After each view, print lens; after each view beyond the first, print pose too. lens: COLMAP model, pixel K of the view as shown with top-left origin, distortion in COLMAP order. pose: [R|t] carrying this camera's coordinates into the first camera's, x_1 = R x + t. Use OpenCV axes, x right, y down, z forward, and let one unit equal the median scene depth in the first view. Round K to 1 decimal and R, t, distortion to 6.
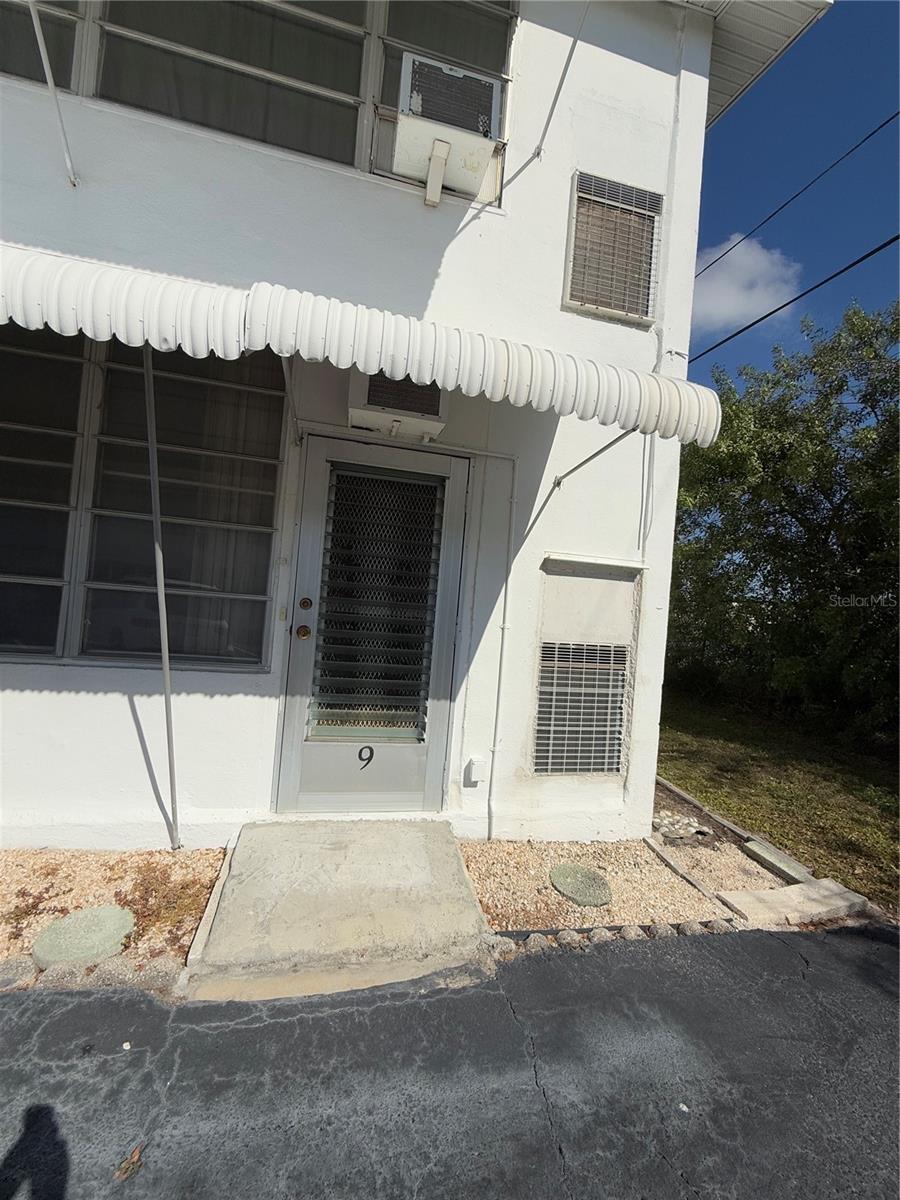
lens RADIAL K [[475.4, 0, 451.2], [0, 475.4, 598.5], [0, 0, 1]] dist [-0.002630, 0.000346]
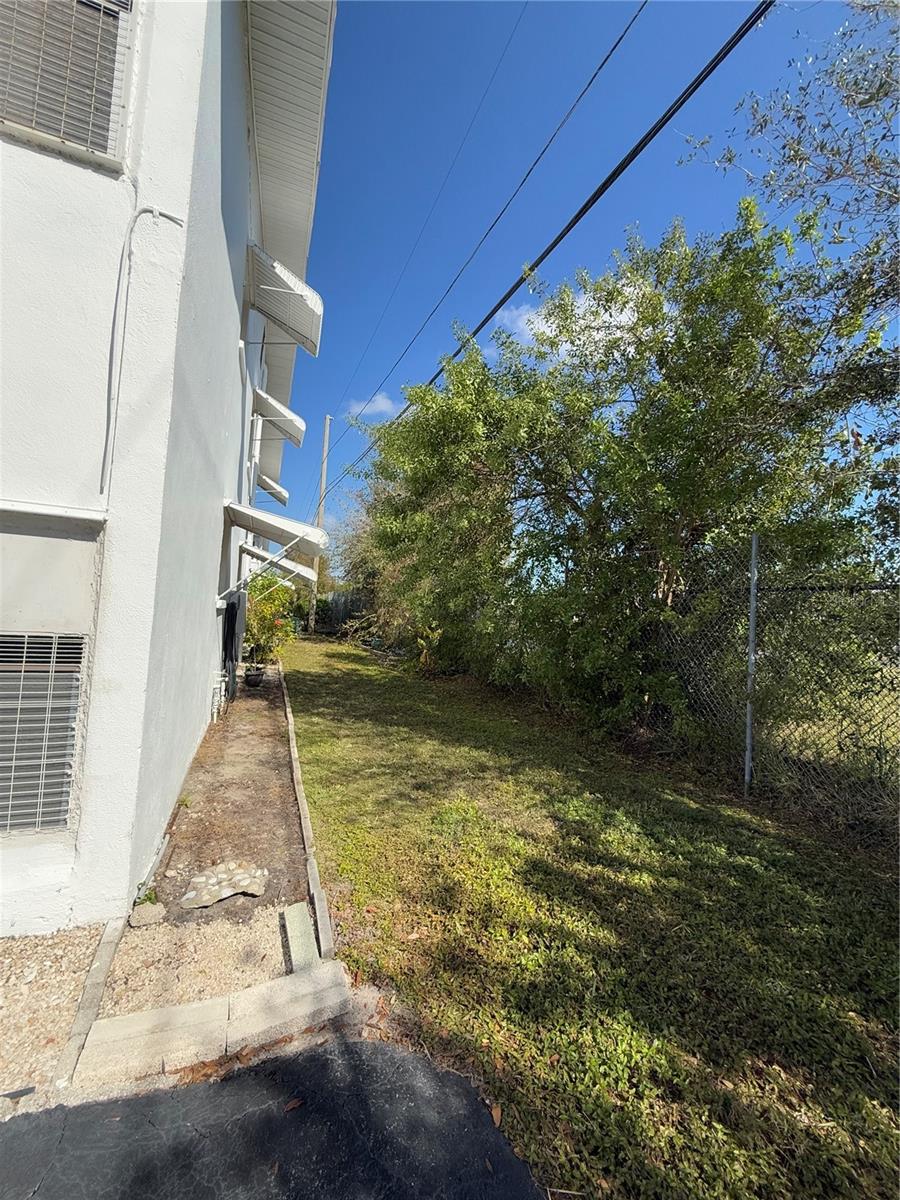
lens RADIAL K [[475.4, 0, 448.9], [0, 475.4, 600.9], [0, 0, 1]] dist [-0.002630, 0.000346]
pose [[0.988132, -0.016888, 0.152673, 0.782188], [0.018503, 0.999787, -0.009162, 0.066351], [-0.152486, 0.011878, 0.988234, 0.256030]]
